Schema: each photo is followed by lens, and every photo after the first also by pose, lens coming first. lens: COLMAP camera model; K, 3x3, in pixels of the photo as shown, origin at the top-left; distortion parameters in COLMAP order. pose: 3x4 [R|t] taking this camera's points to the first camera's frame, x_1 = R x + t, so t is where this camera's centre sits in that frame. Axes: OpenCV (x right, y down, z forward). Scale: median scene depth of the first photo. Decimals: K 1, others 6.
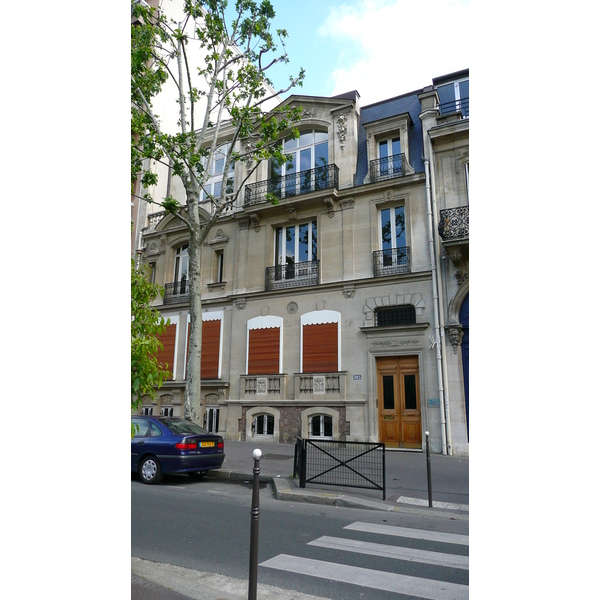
lens RADIAL K [[465.7, 0, 300.0], [0, 465.7, 300.0], [0, 0, 1]] dist [-0.008941, 0.002547]
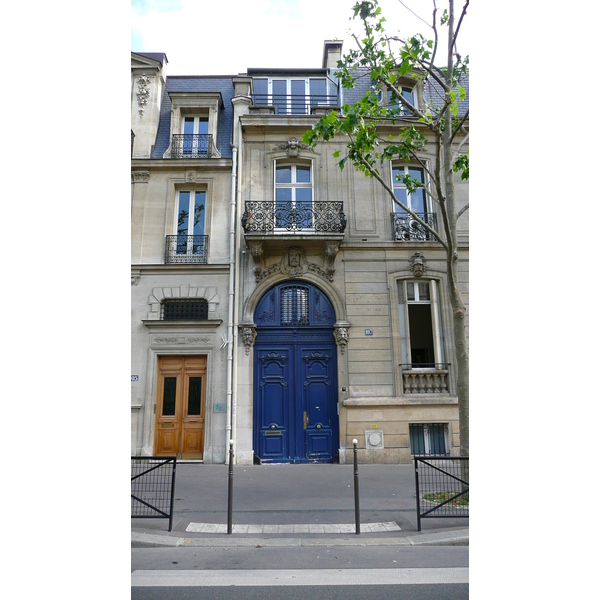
lens RADIAL K [[465.7, 0, 300.0], [0, 465.7, 300.0], [0, 0, 1]] dist [-0.008941, 0.002547]
pose [[0.884660, 0.099582, 0.455477, -0.007595], [-0.090889, 0.995016, -0.041012, 0.031735], [-0.457291, -0.005116, 0.889302, 0.110848]]
